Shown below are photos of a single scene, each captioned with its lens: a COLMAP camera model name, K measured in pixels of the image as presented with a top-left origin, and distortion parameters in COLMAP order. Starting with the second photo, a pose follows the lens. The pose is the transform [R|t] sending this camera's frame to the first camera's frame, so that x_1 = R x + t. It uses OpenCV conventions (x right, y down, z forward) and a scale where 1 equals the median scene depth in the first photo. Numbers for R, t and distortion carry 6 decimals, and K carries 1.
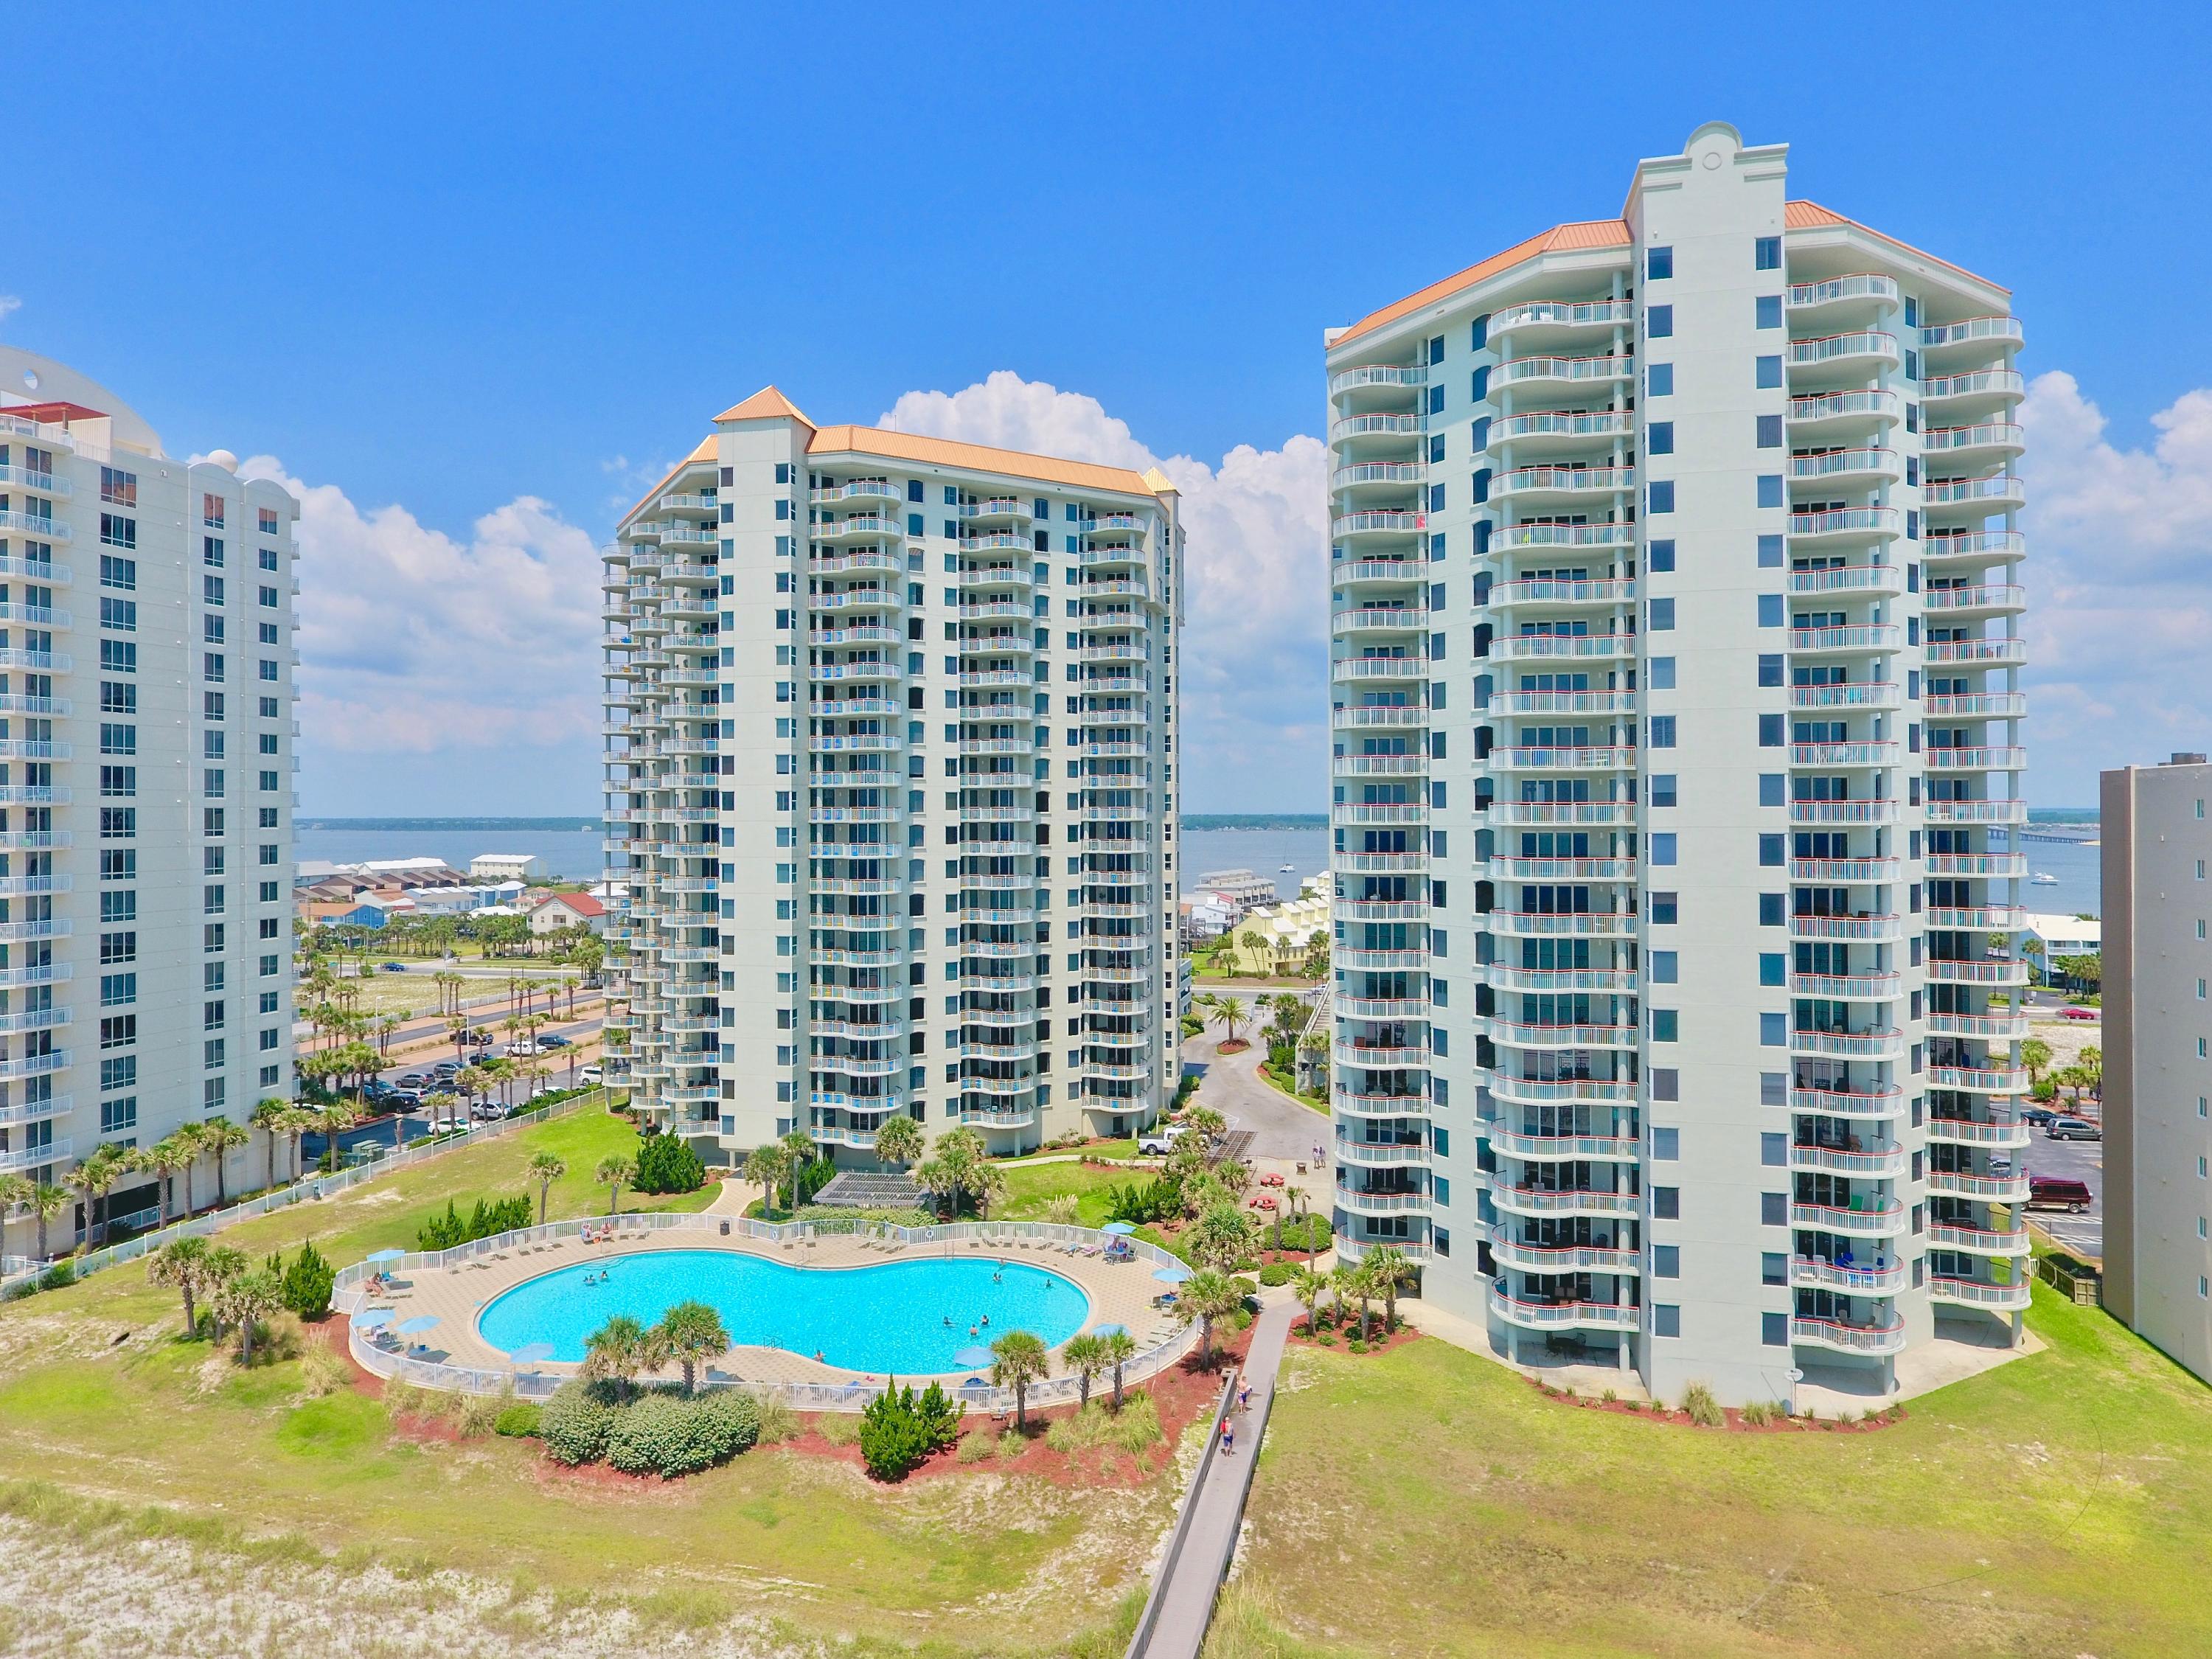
lens RADIAL K [[1300.8, 0, 1119.2], [0, 1300.8, 821.7], [0, 0, 1]] dist [-0.003219, -0.001402]
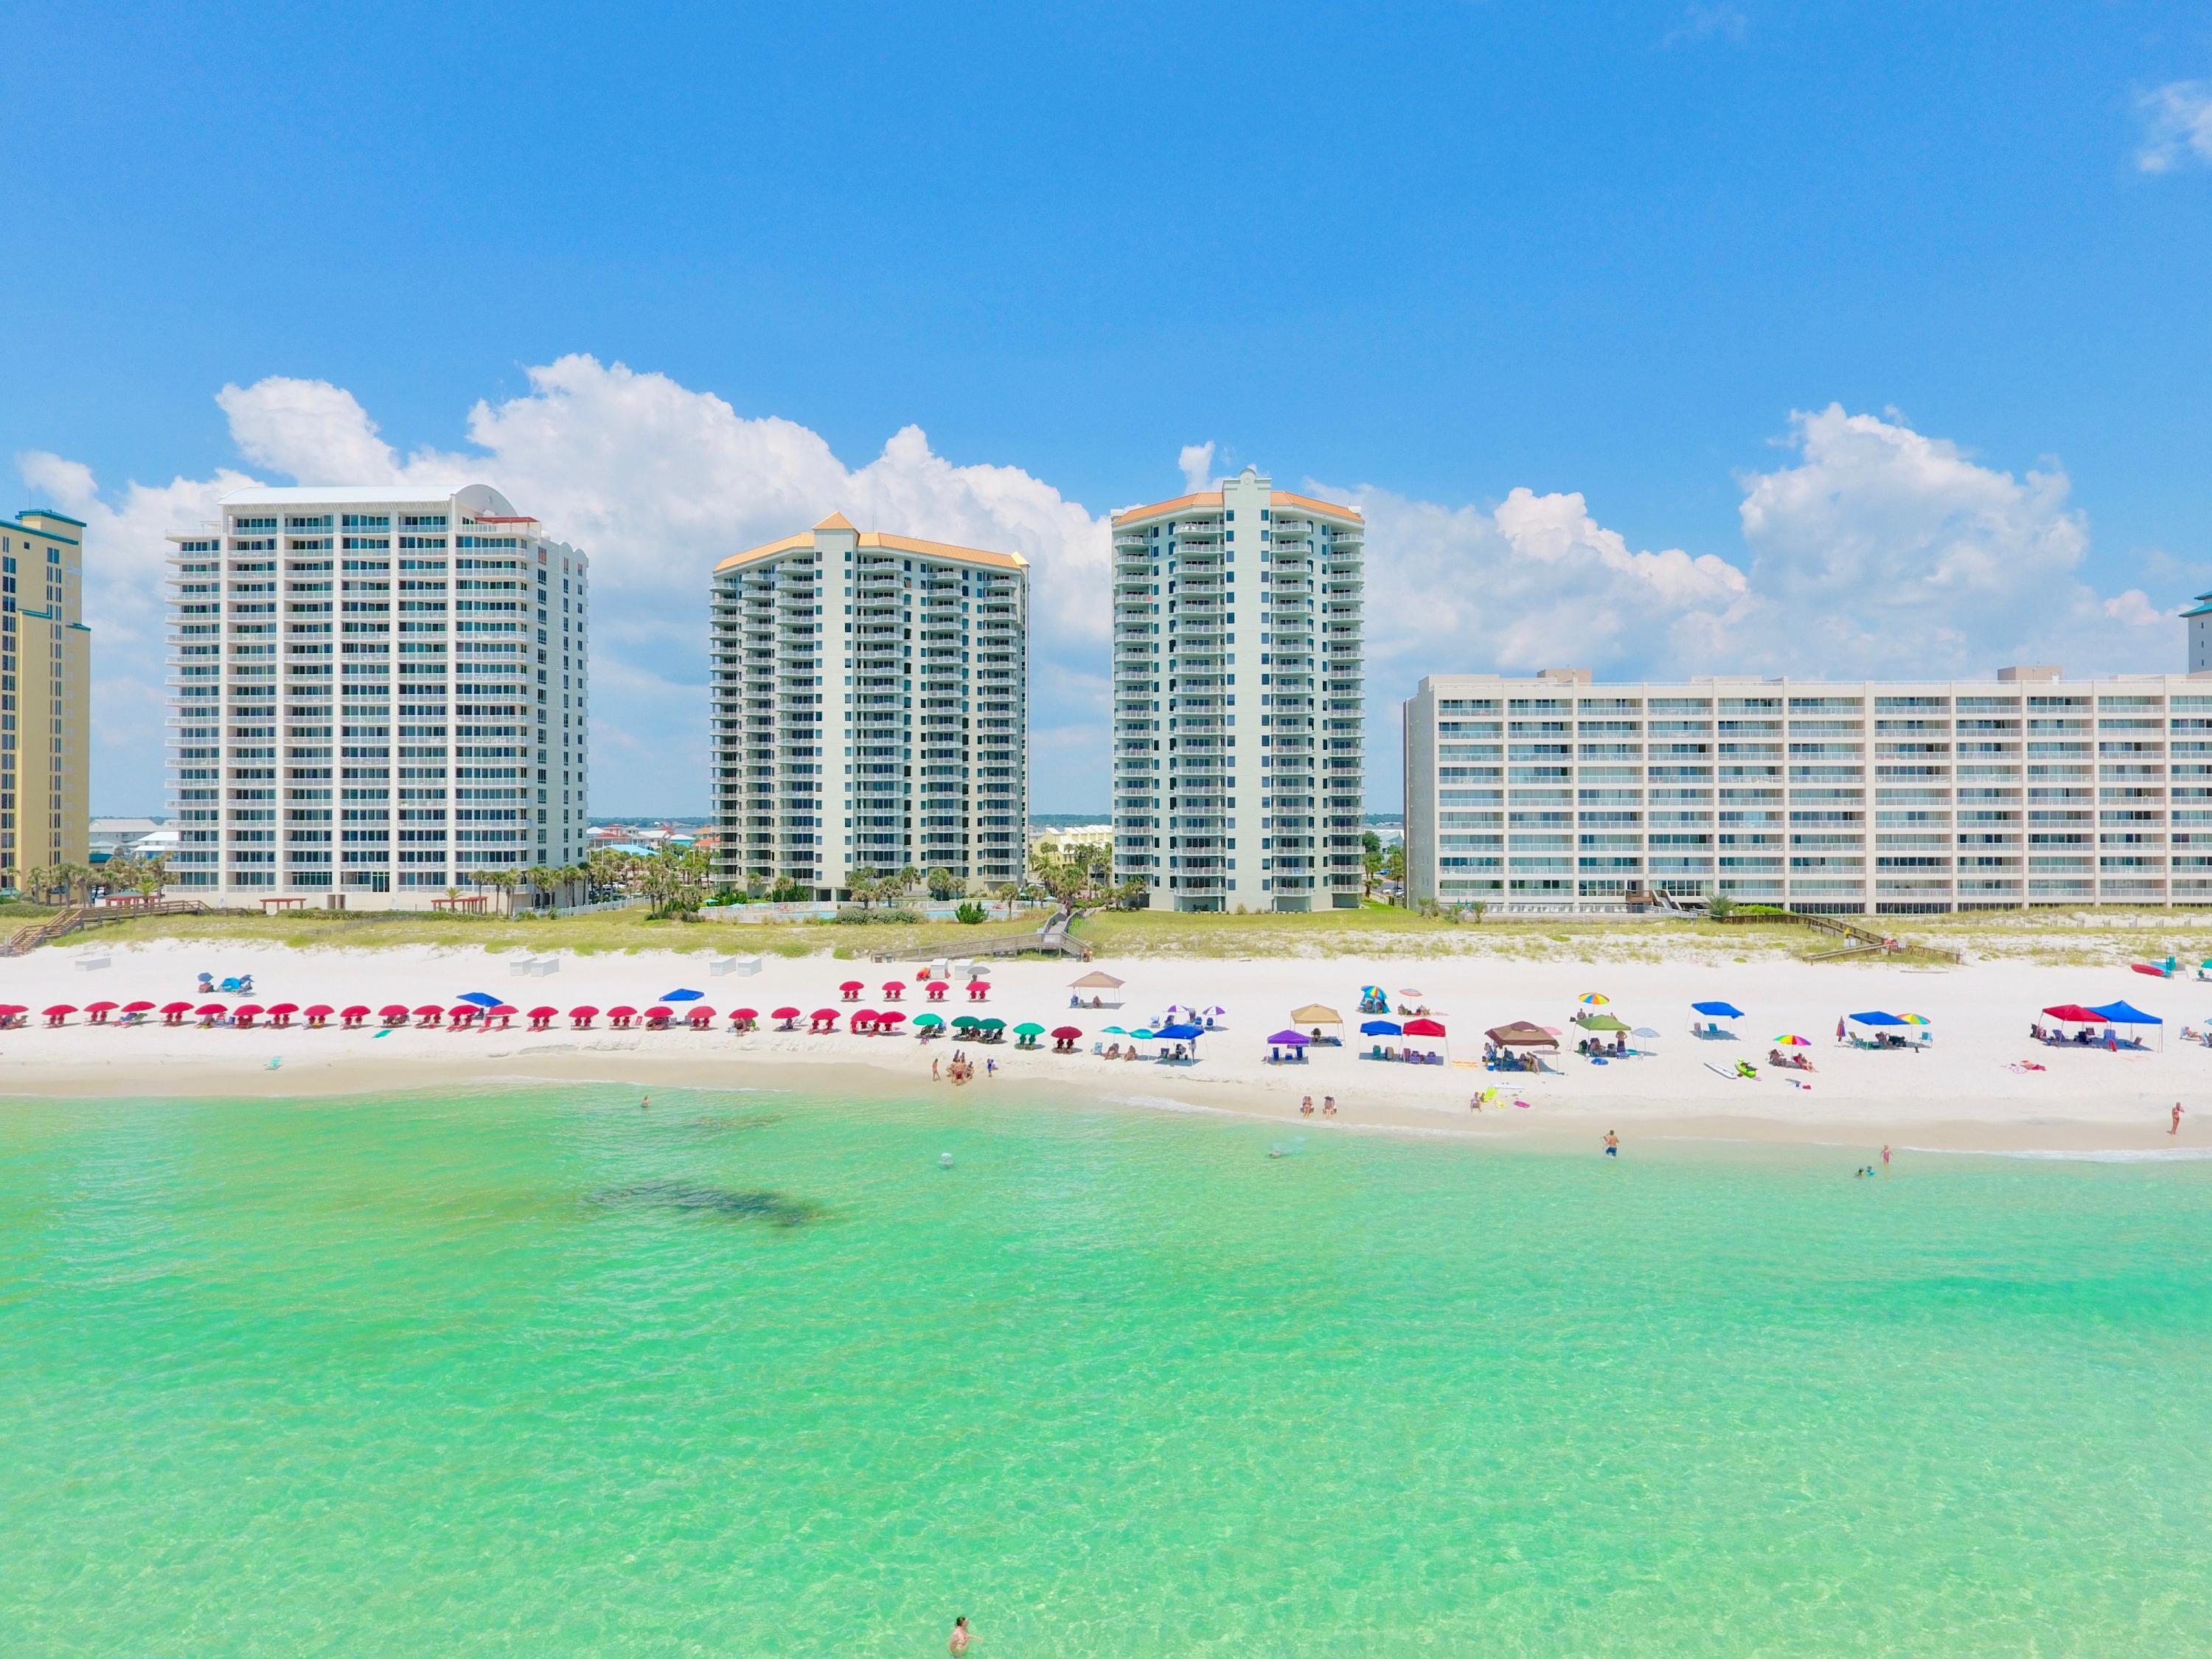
lens RADIAL K [[1300.8, 0, 1109.8], [0, 1300.8, 824.8], [0, 0, 1]] dist [-0.003219, -0.001402]
pose [[0.983429, 0.001487, 0.181290, -0.221912], [-0.001183, 0.999998, -0.001789, 0.156823], [-0.181292, 0.001545, 0.983428, -1.080959]]
